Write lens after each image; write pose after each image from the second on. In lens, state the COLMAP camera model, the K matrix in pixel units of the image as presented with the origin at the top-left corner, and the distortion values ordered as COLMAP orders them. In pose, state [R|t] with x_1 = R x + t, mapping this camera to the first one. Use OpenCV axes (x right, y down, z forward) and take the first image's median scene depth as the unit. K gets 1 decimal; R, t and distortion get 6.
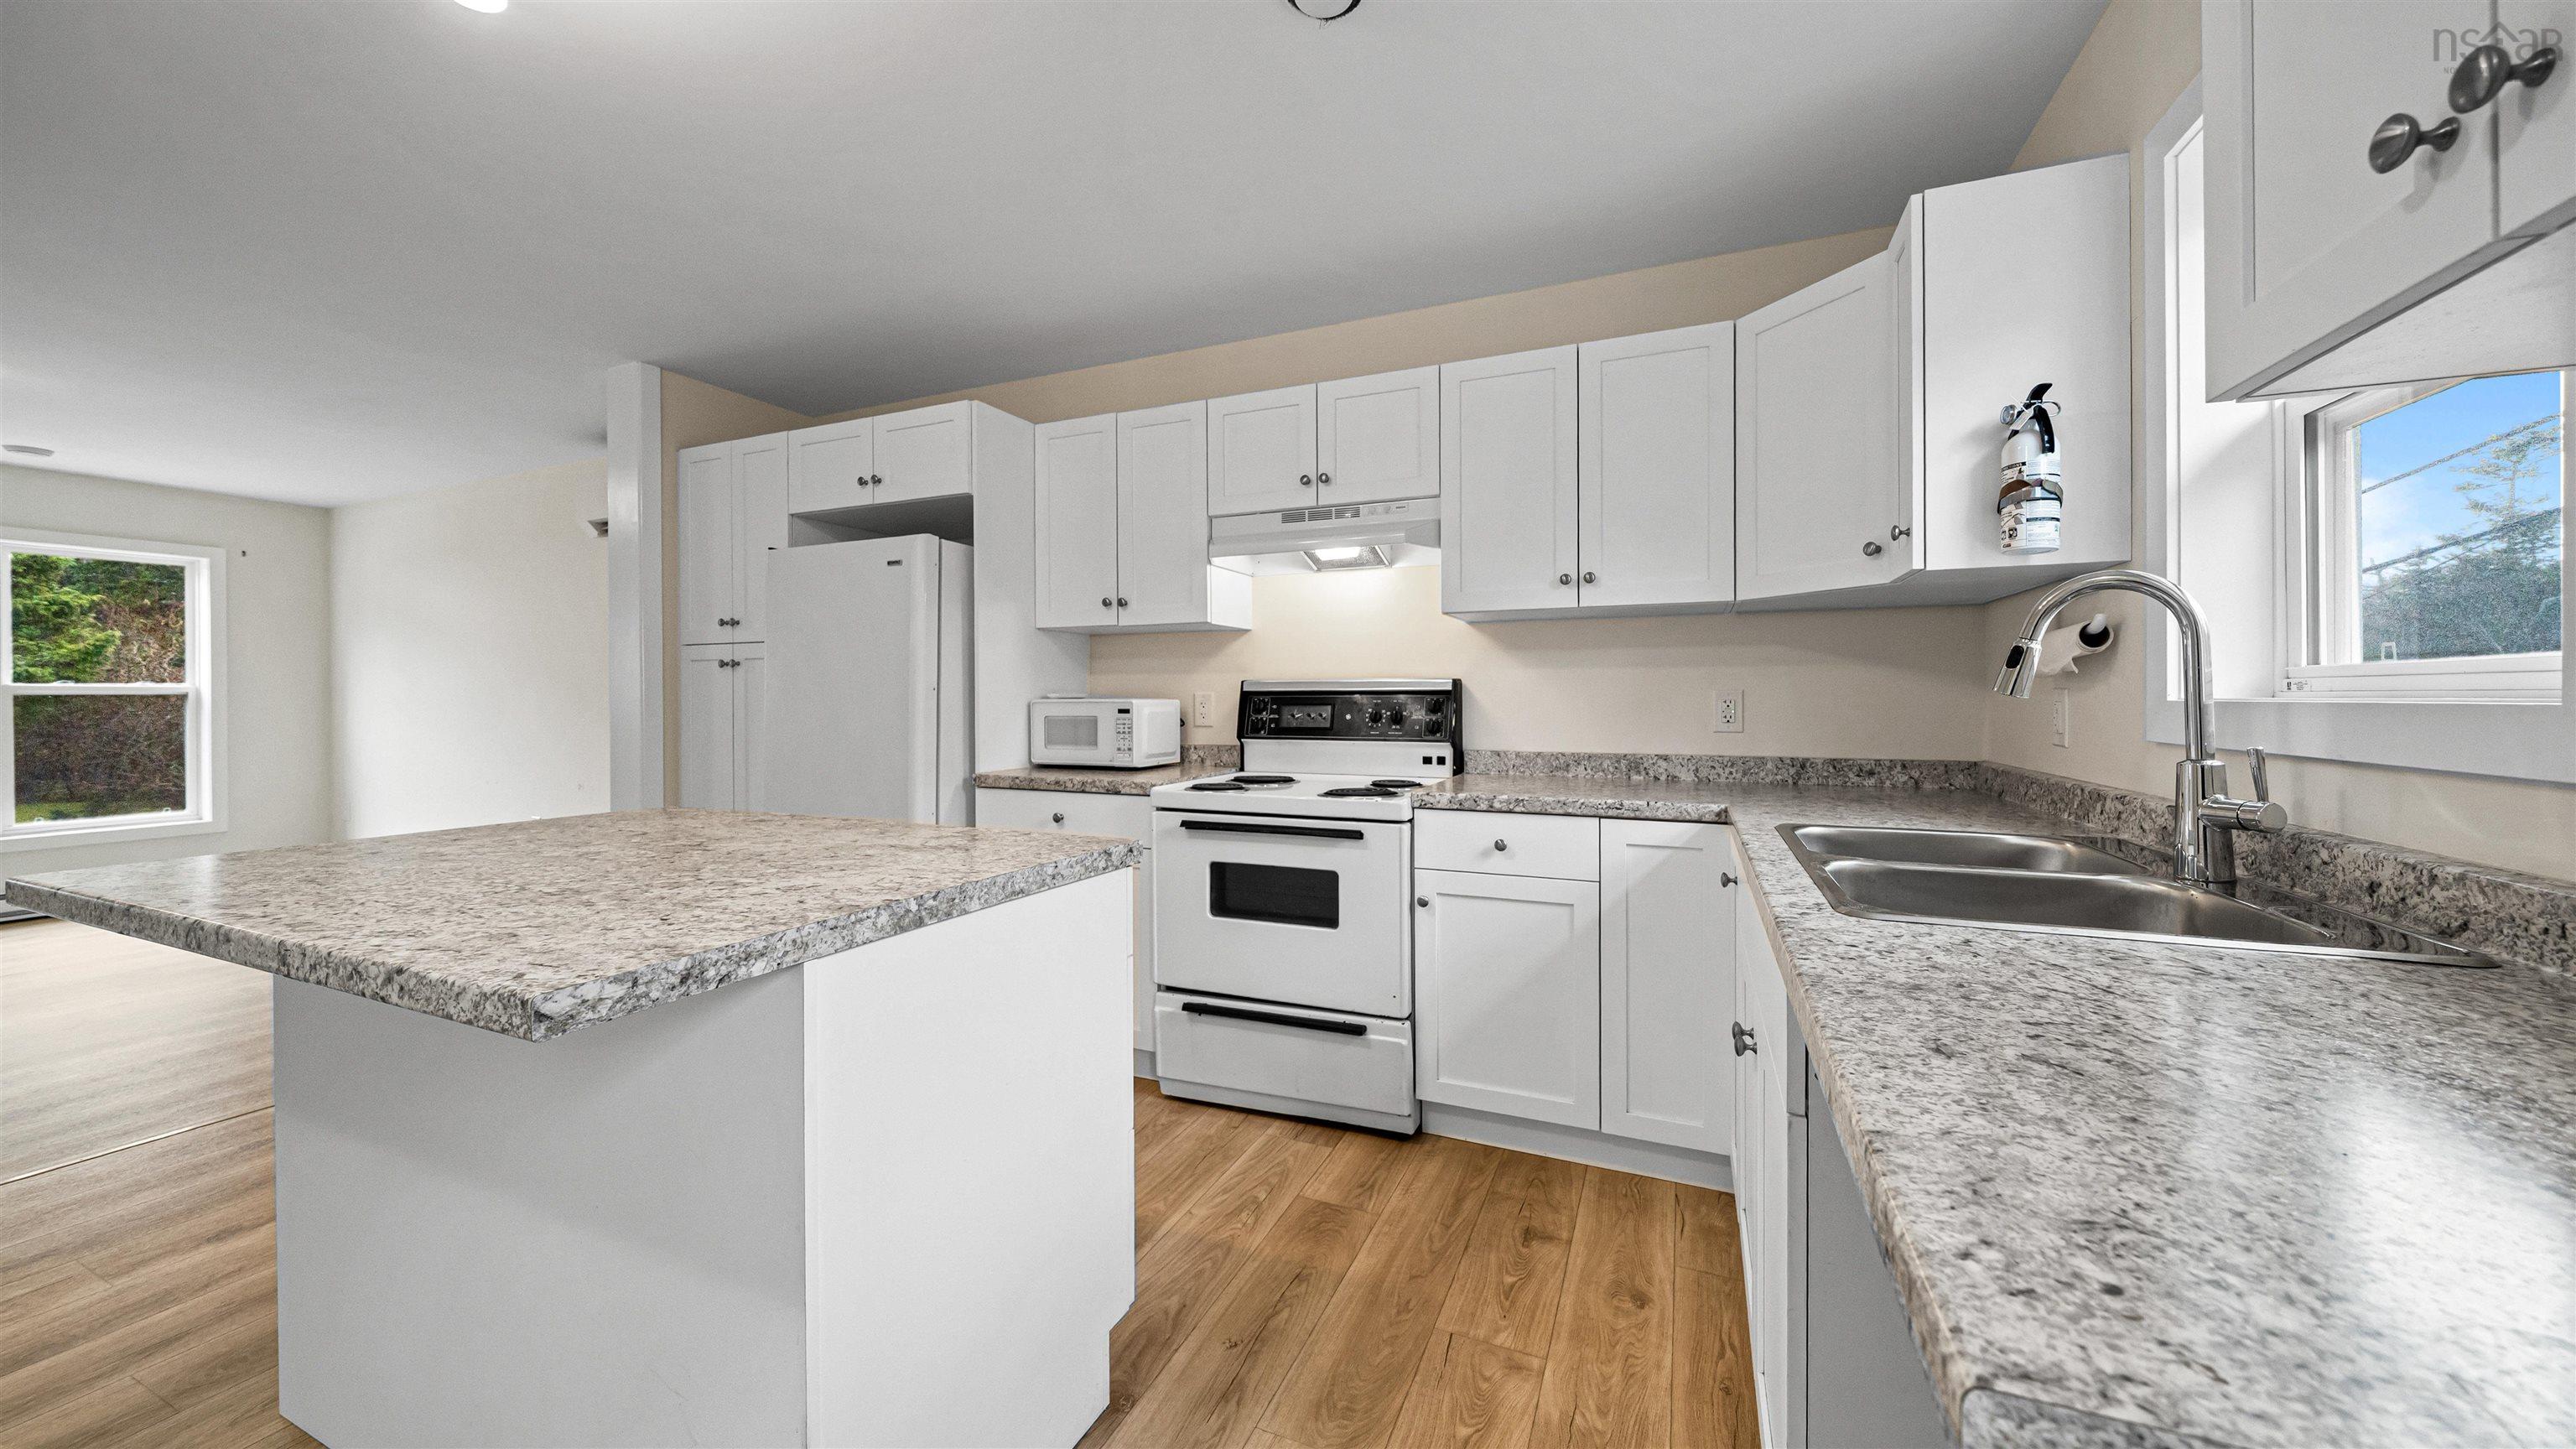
lens RADIAL K [[896.7, 0, 1290.5], [0, 896.7, 713.7], [0, 0, 1]] dist [-0.003238, -0.000420]
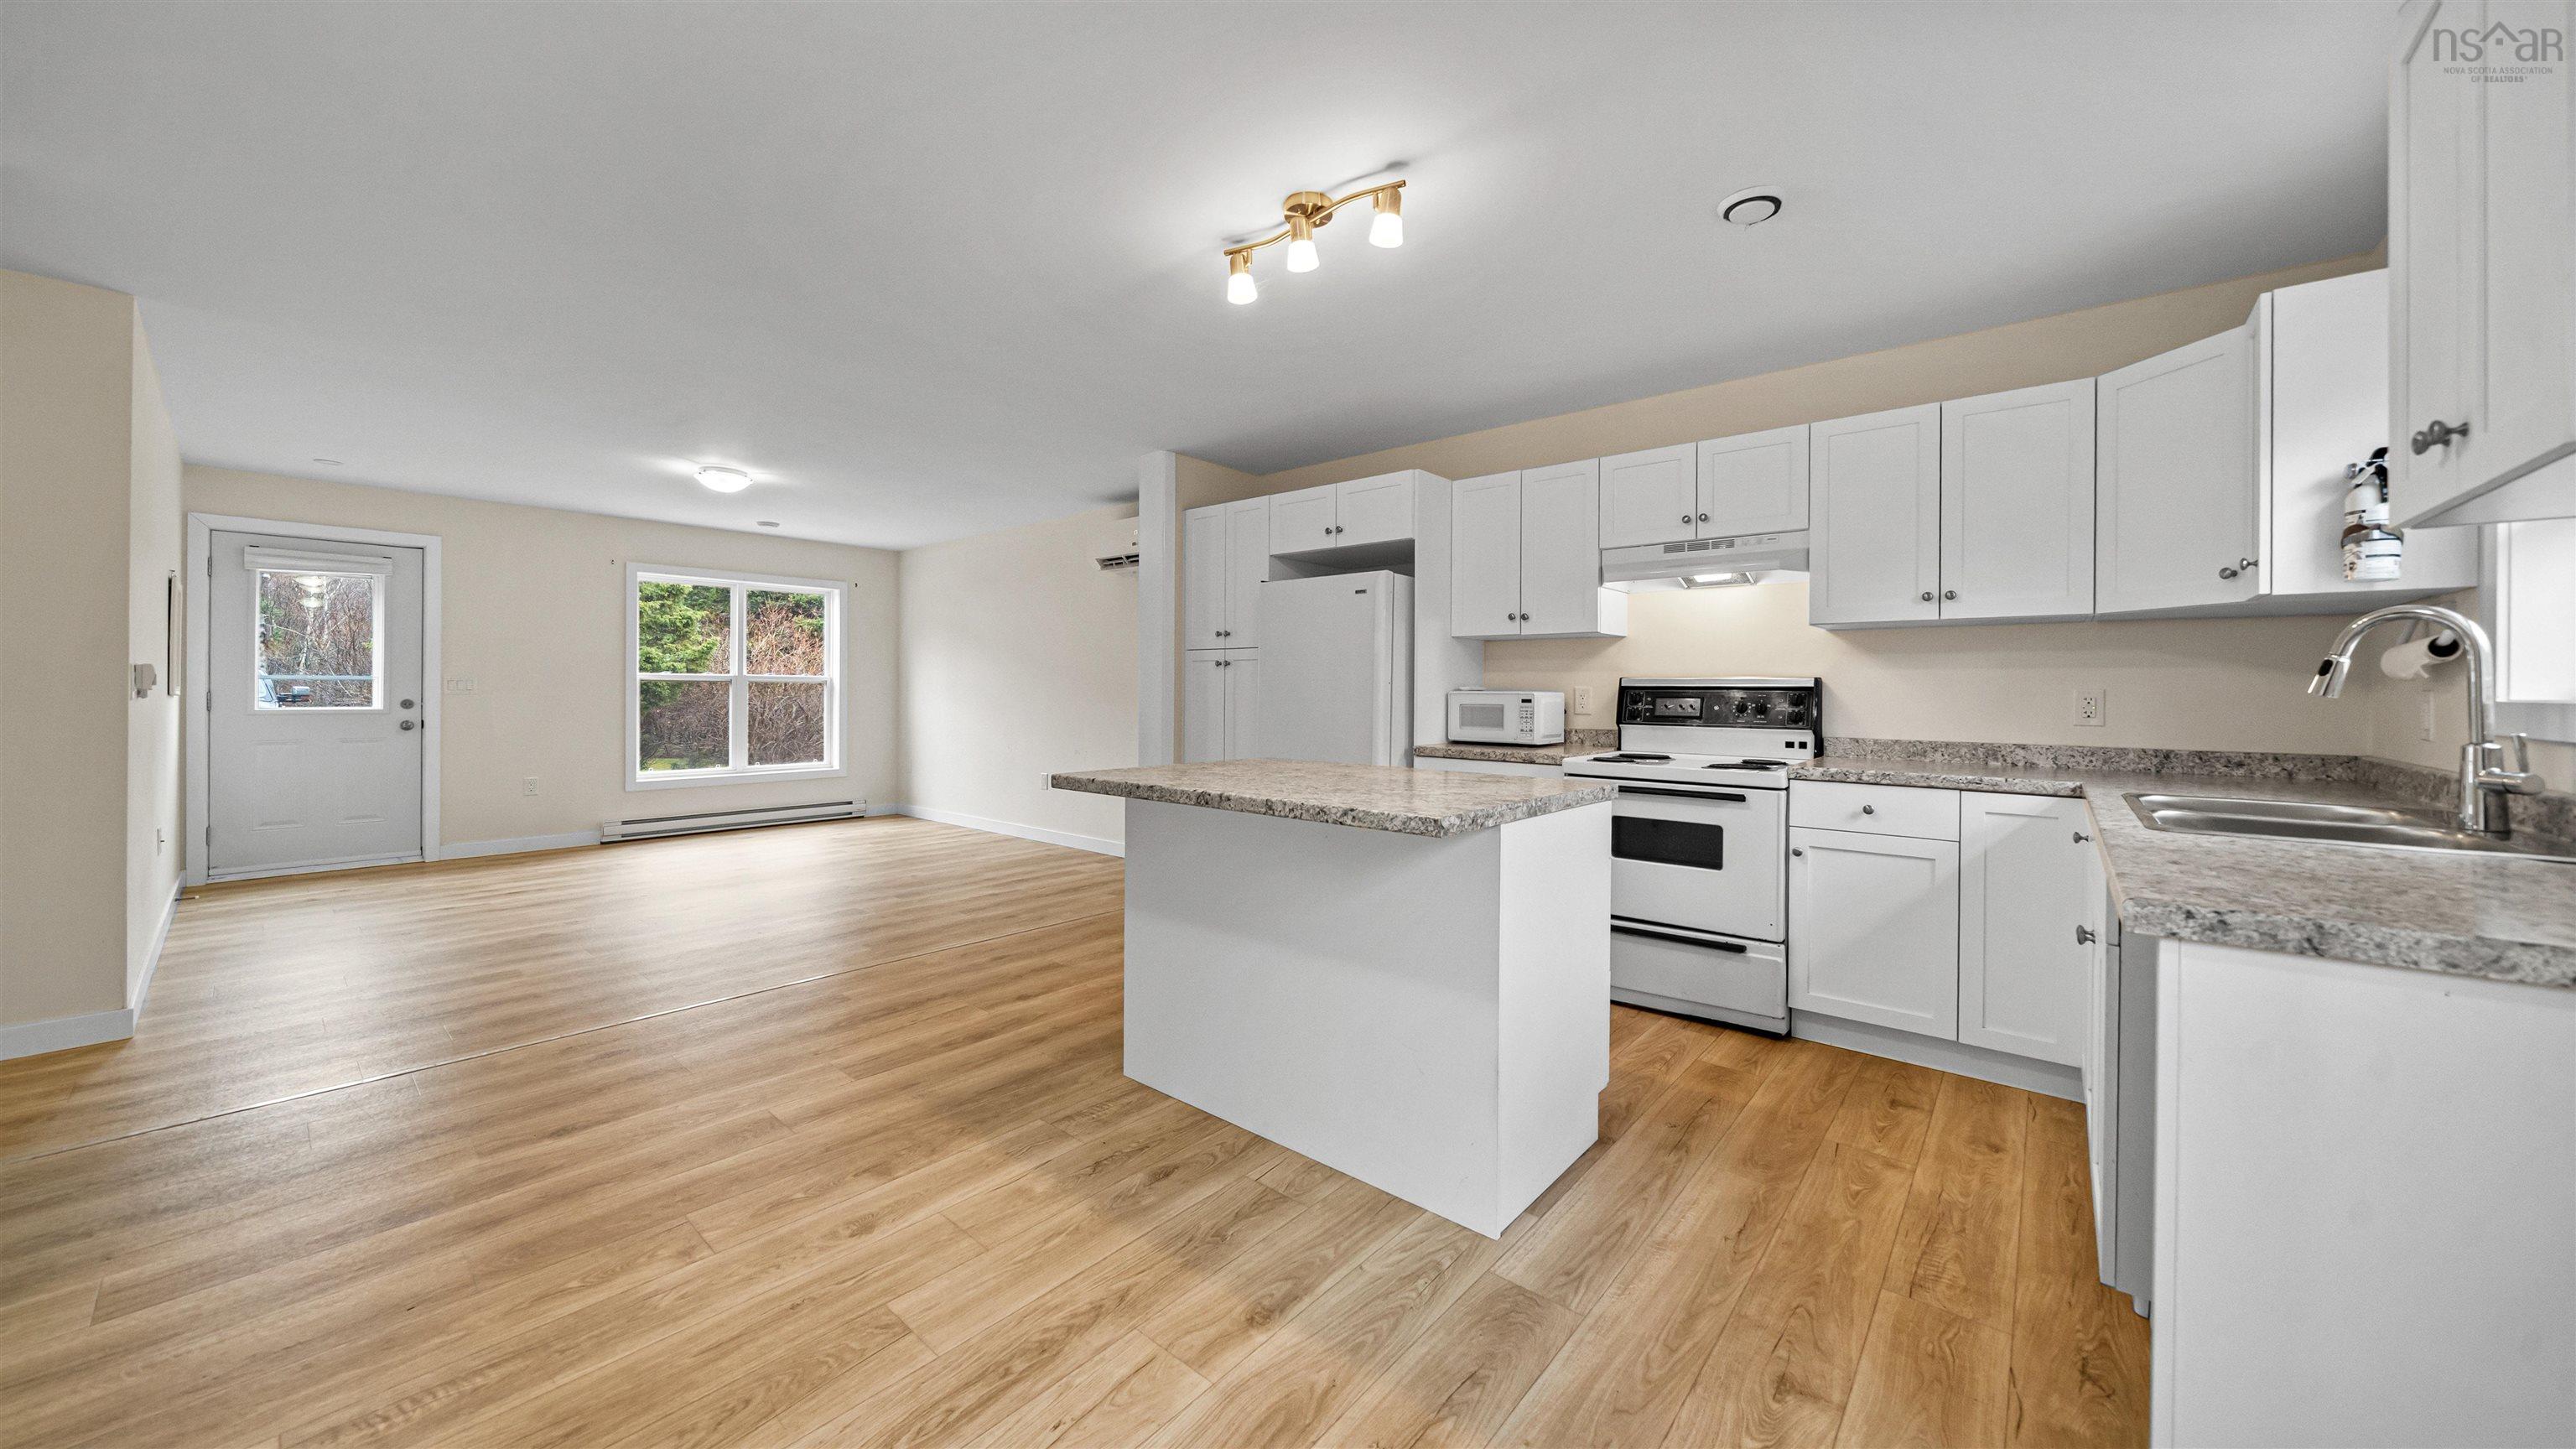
lens RADIAL K [[896.7, 0, 1292.4], [0, 896.7, 699.8], [0, 0, 1]] dist [-0.003238, -0.000420]
pose [[0.957343, 0.011920, -0.288709, -0.171129], [-0.013848, 0.999893, -0.004637, 0.007652], [0.288623, 0.008438, 0.957406, -0.424139]]
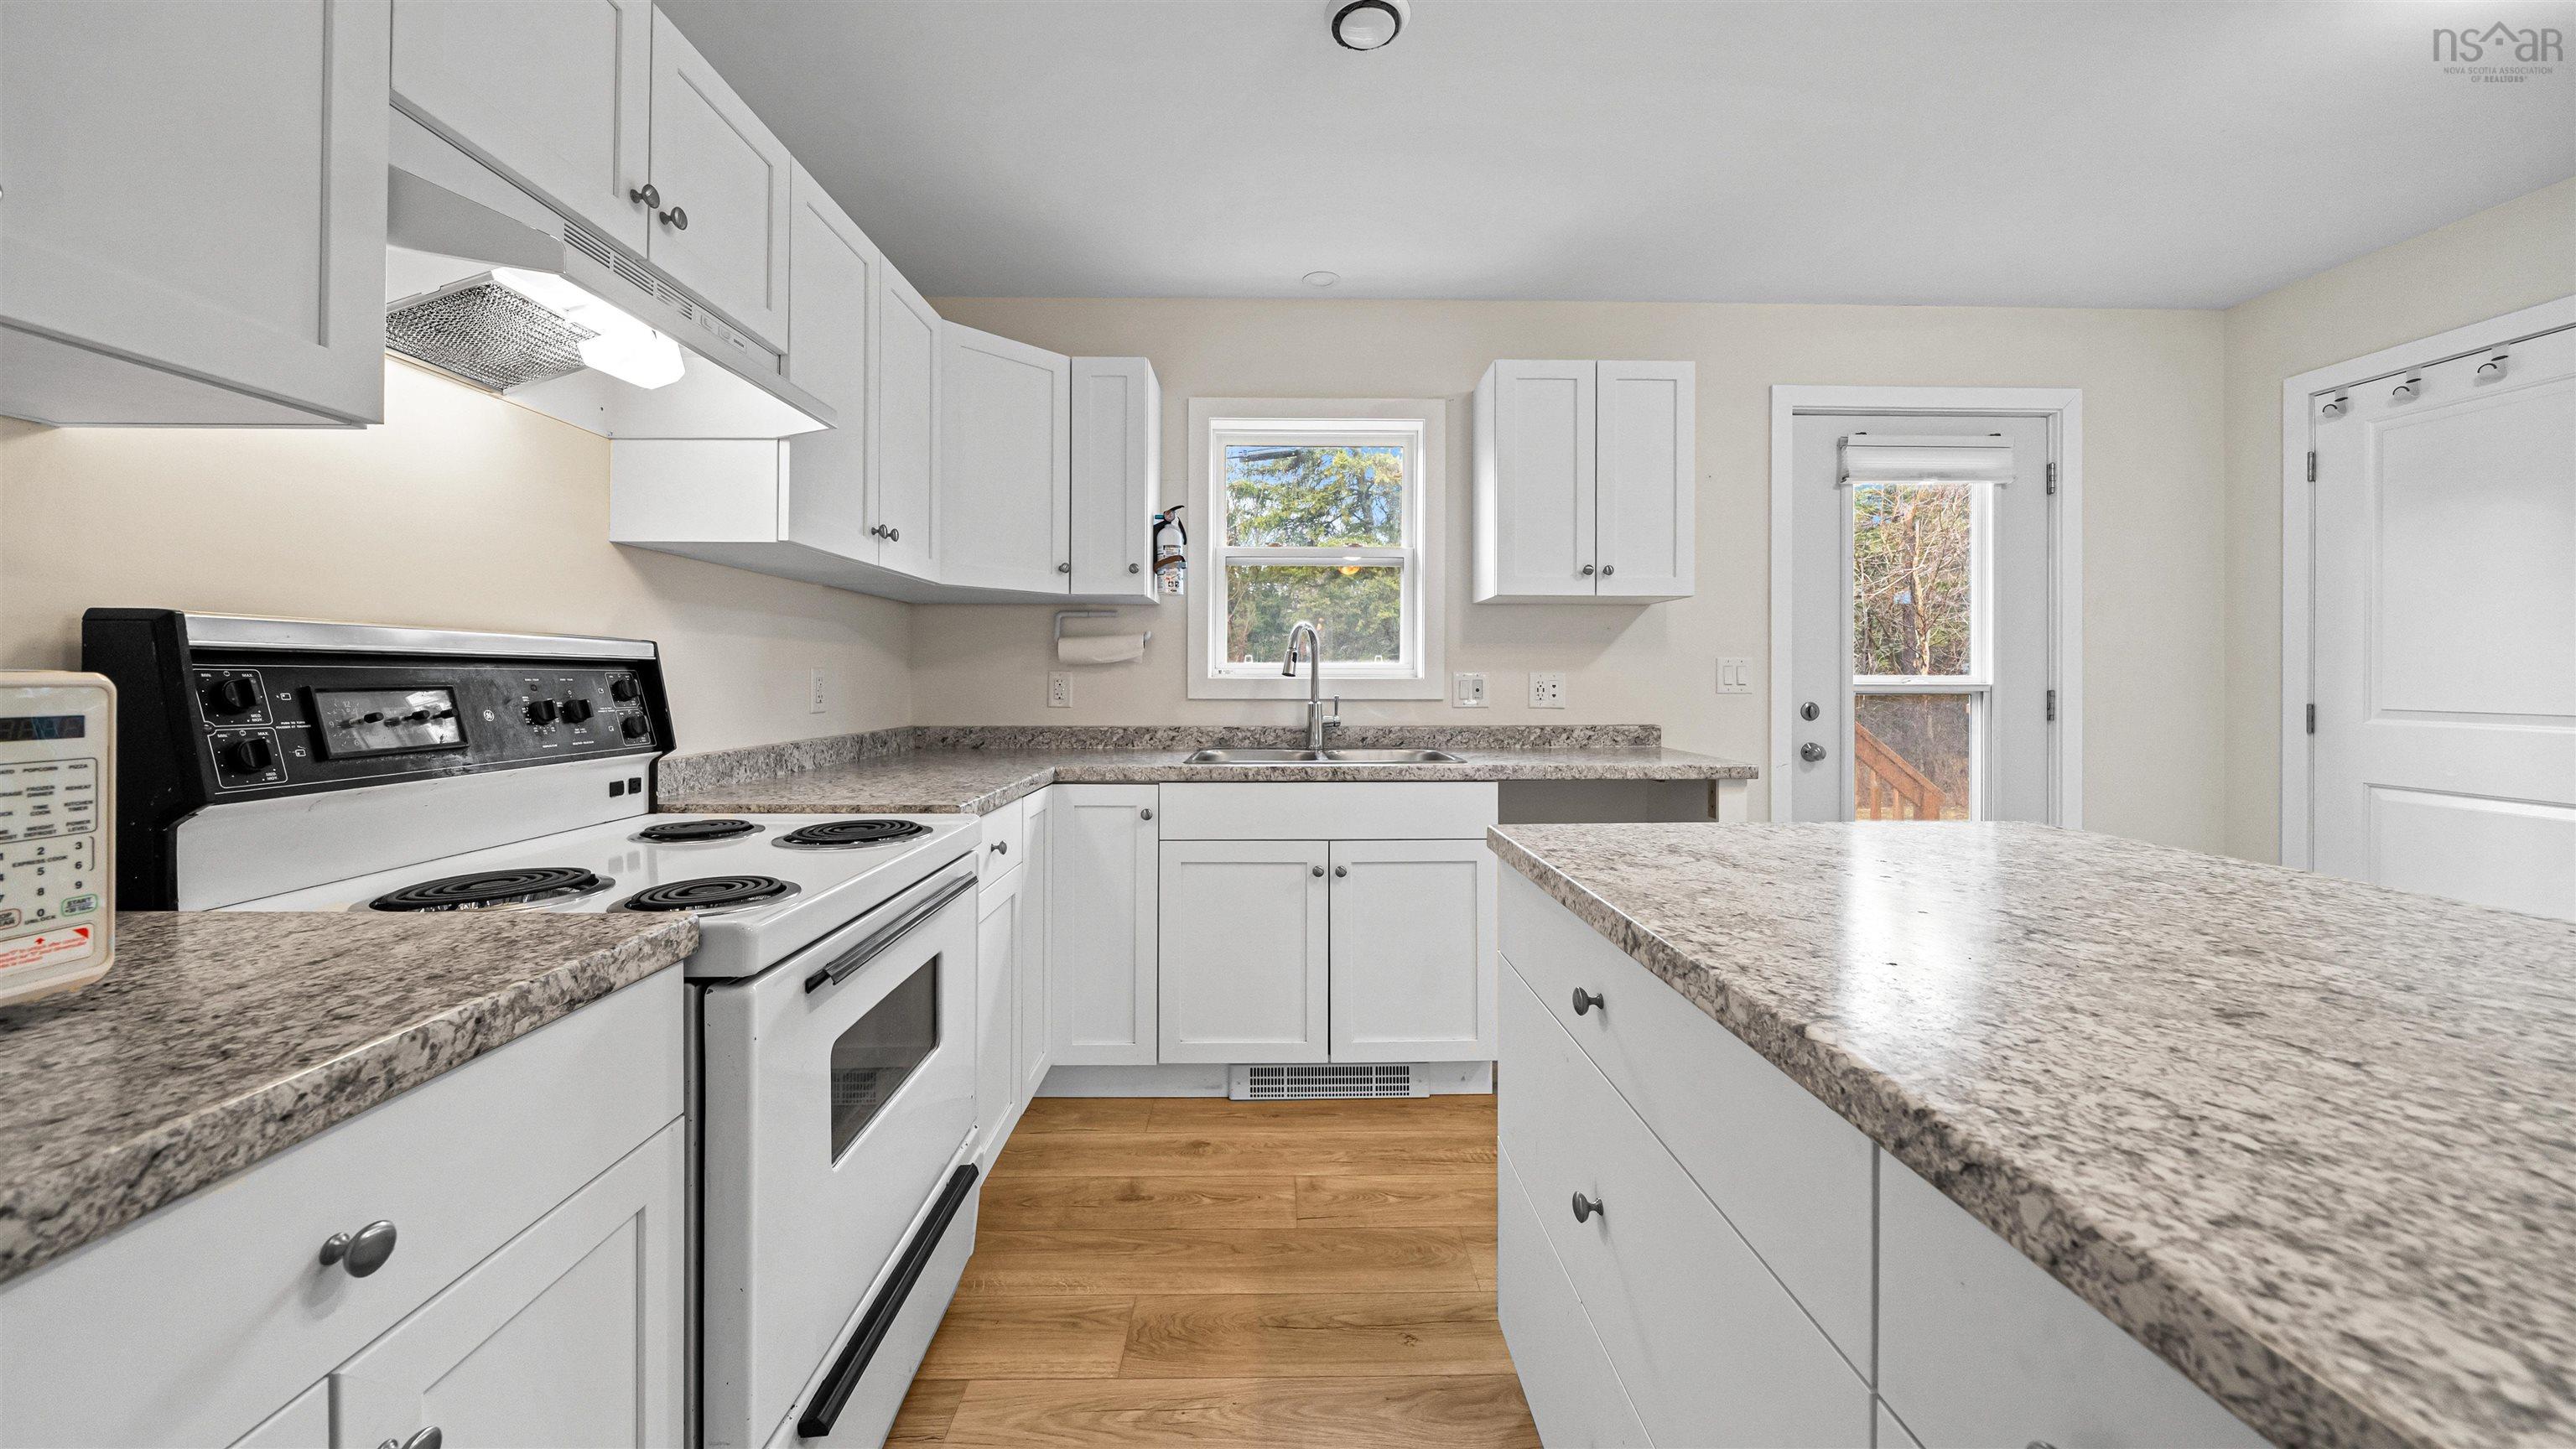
lens RADIAL K [[896.7, 0, 1283.8], [0, 896.7, 686.3], [0, 0, 1]] dist [-0.003238, -0.000420]
pose [[-0.413654, -0.003041, 0.910429, -0.611473], [0.015380, 0.999828, 0.010327, -0.010819], [-0.910304, 0.018275, -0.413537, 1.037786]]
